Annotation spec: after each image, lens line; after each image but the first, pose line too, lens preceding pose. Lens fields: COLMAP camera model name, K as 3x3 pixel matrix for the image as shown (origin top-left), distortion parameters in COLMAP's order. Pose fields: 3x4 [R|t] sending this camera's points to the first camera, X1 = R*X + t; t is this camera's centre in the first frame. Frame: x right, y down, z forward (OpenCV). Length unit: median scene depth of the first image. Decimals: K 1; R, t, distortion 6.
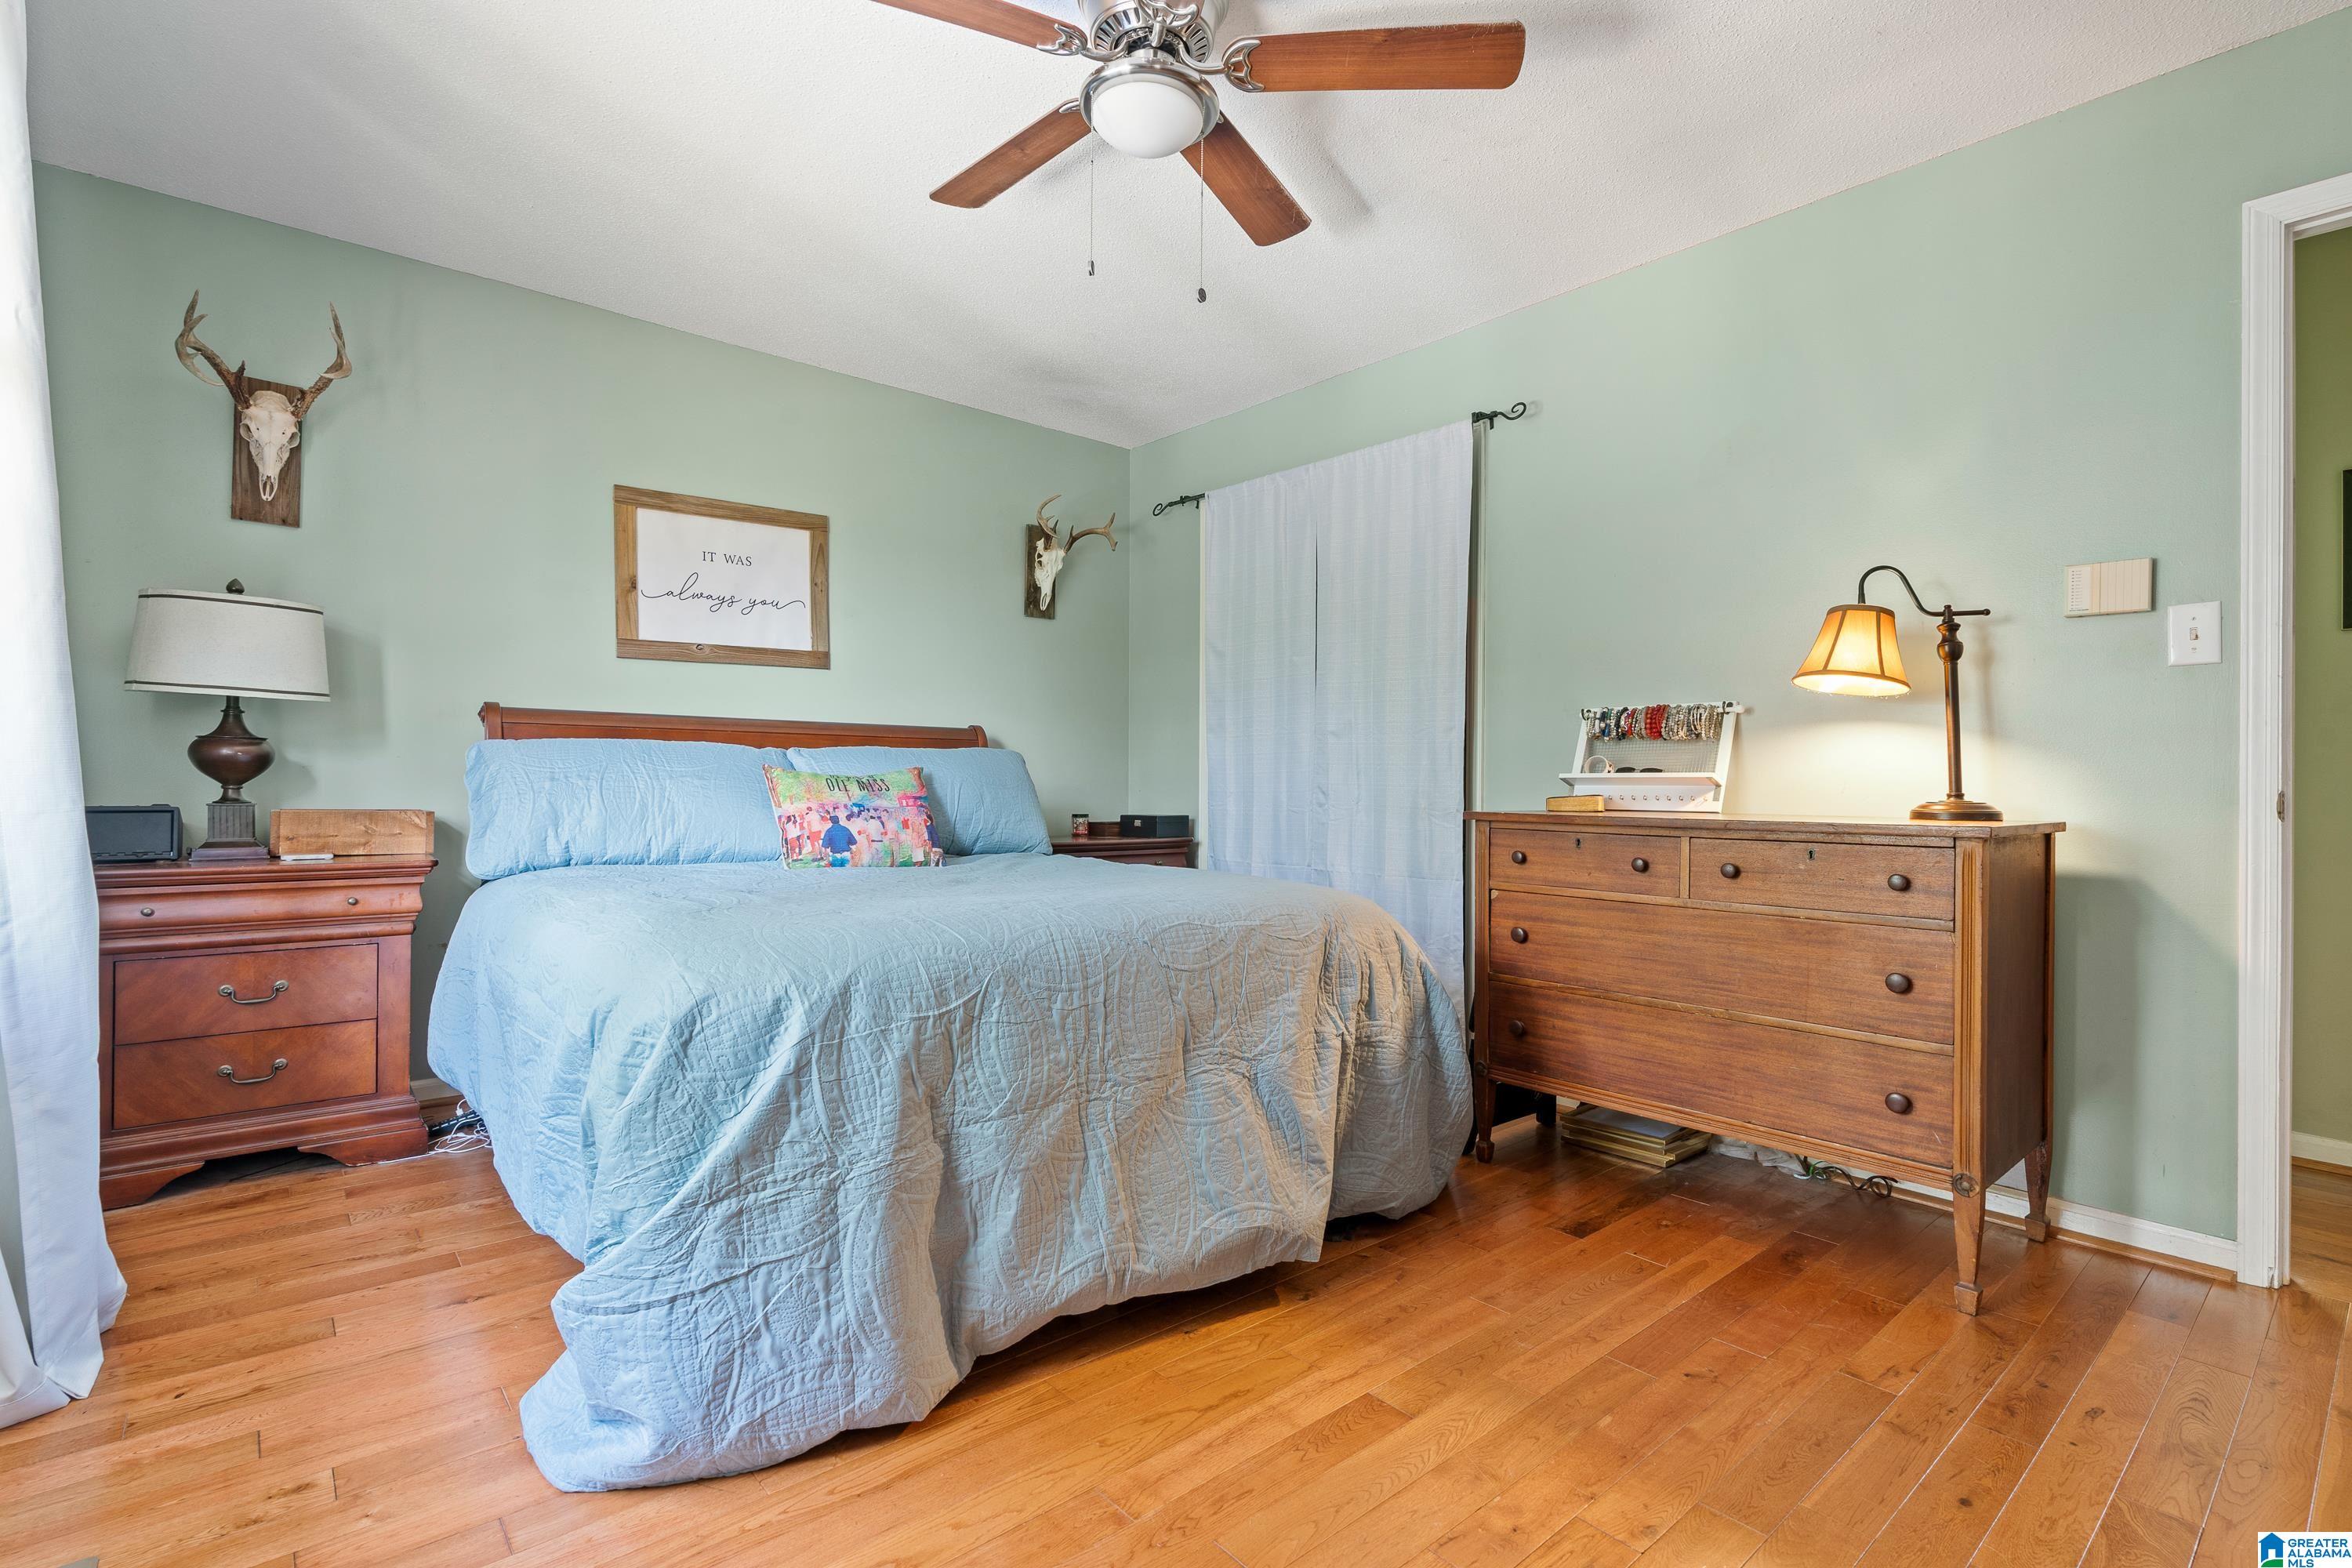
lens RADIAL K [[1132.6, 0, 1171.1], [0, 1132.6, 786.5], [0, 0, 1]] dist [-0.004023, 0.000389]
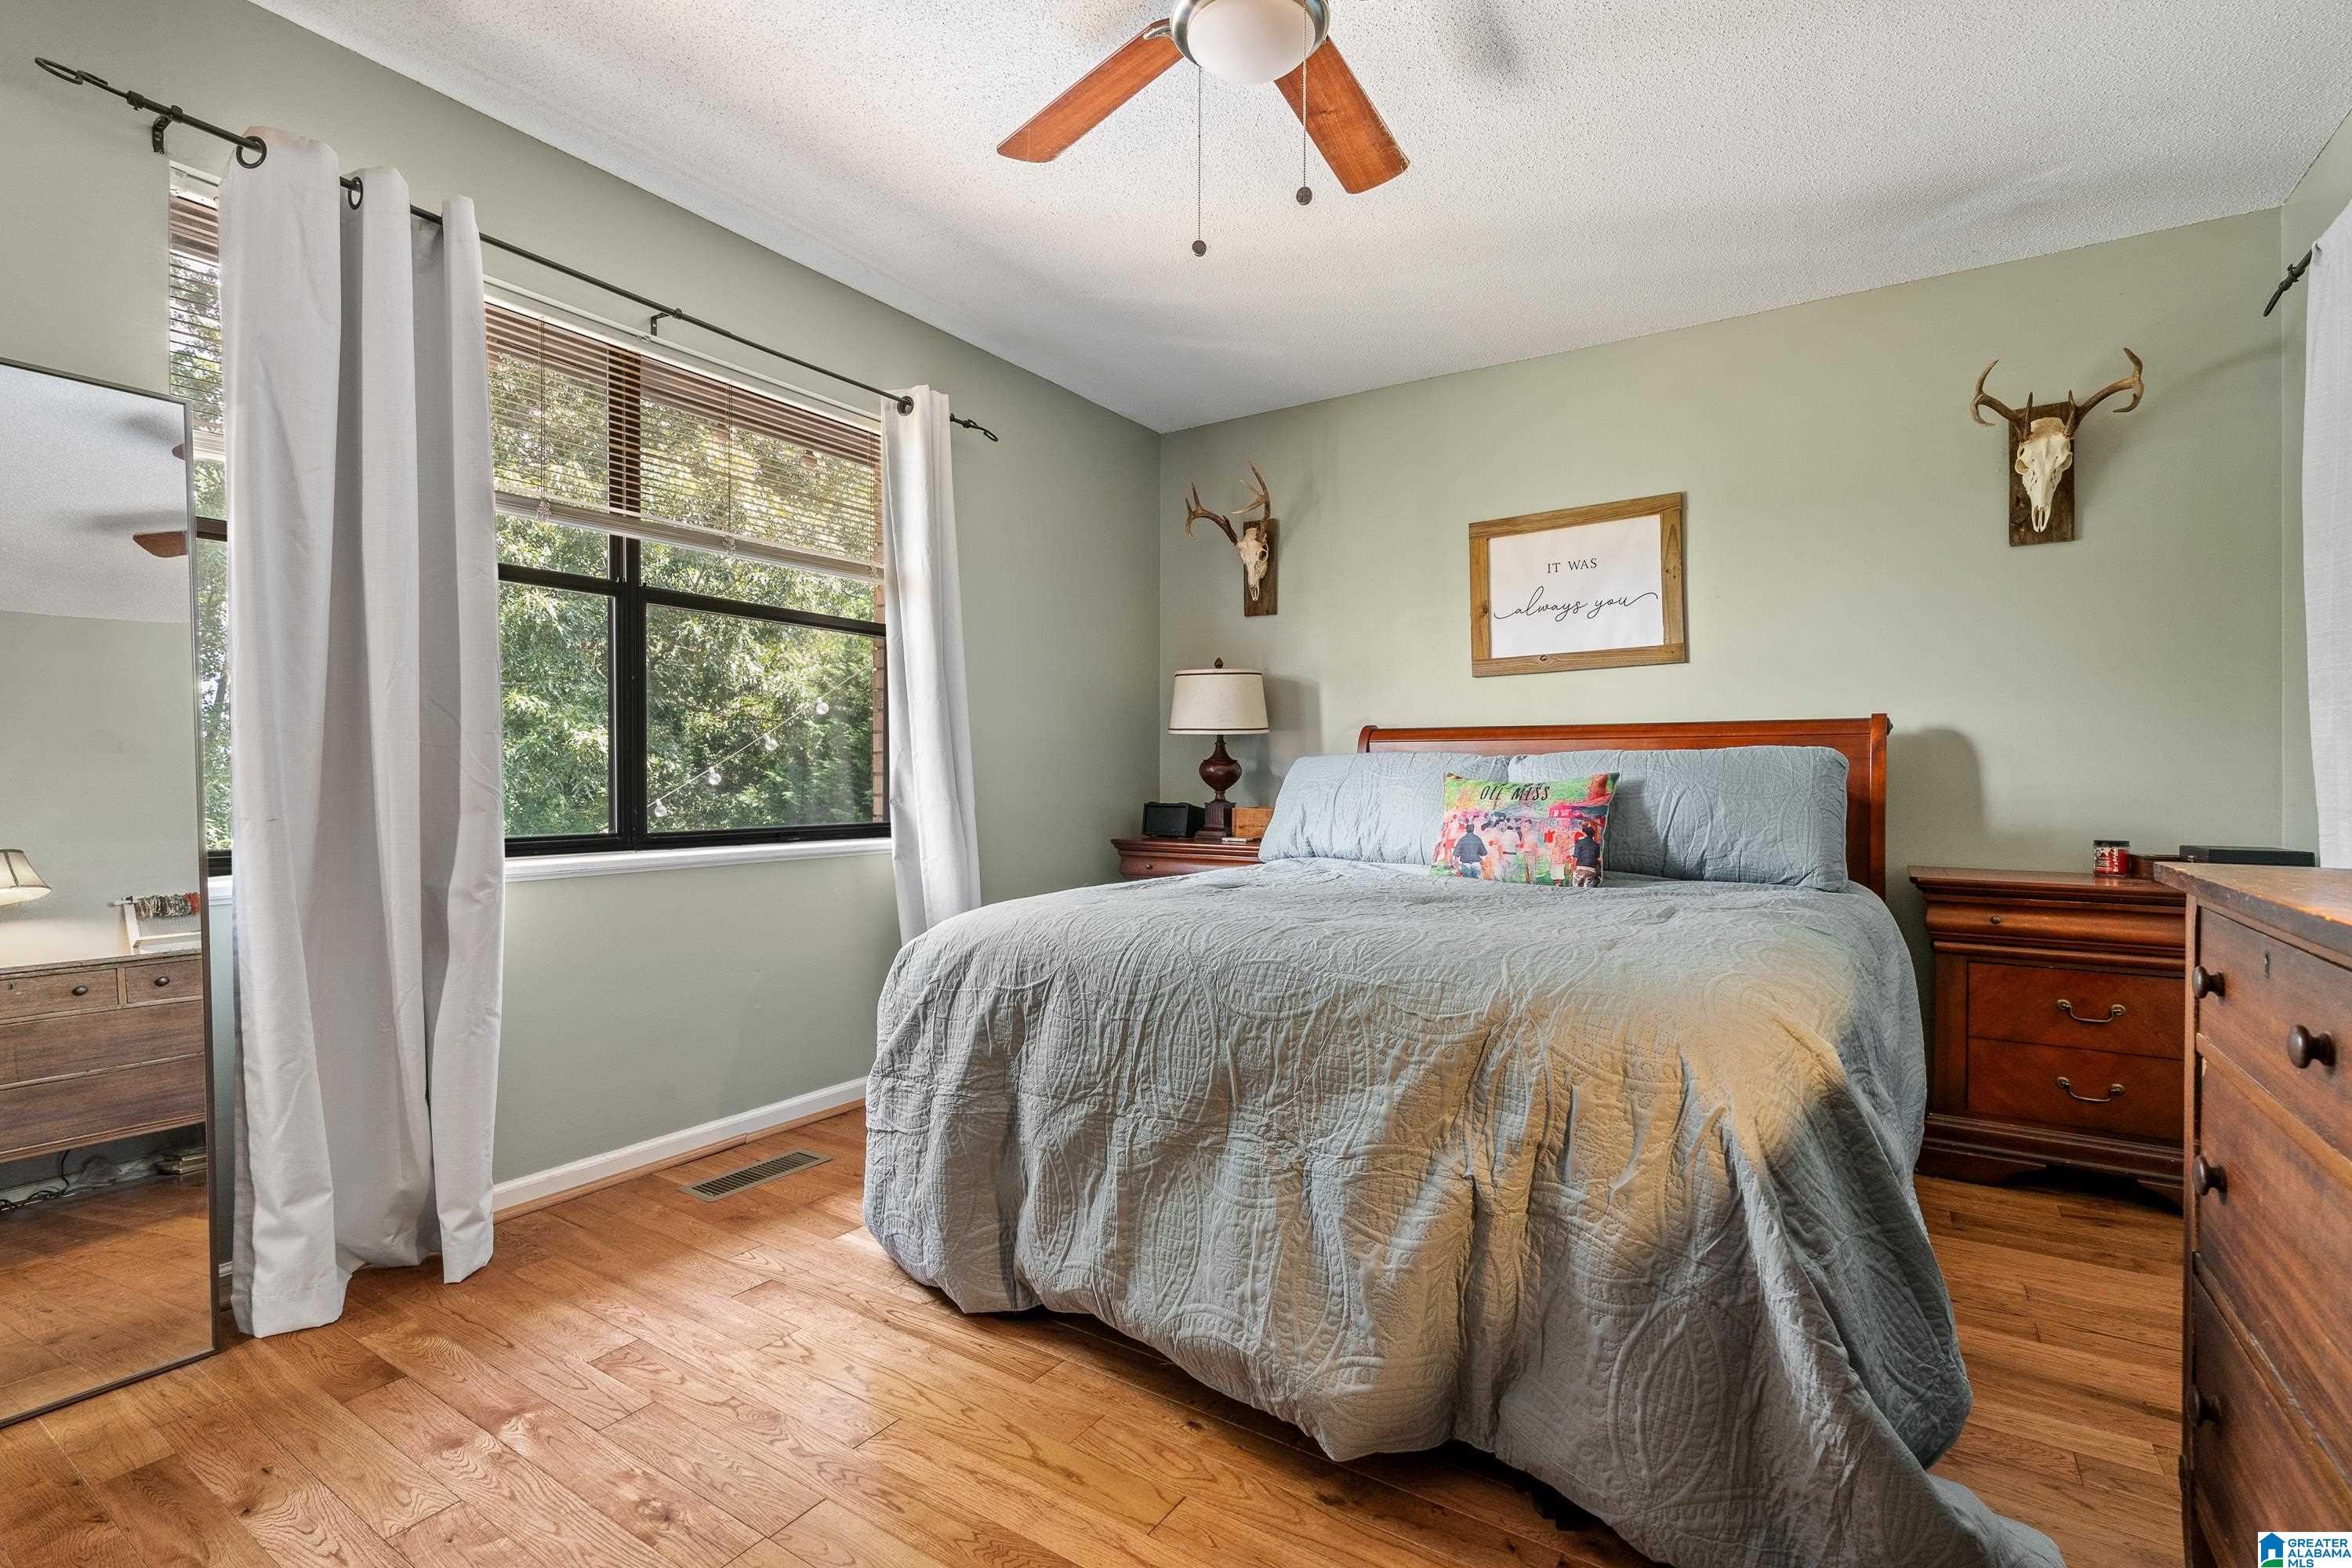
lens RADIAL K [[1083.5, 0, 1167.2], [0, 1083.5, 780.9], [0, 0, 1]] dist [-0.008758, -0.000098]
pose [[0.254914, -0.005809, -0.966946, 0.528783], [-0.002647, 0.999974, -0.006705, -0.004967], [0.966960, 0.004268, 0.254892, 0.496289]]
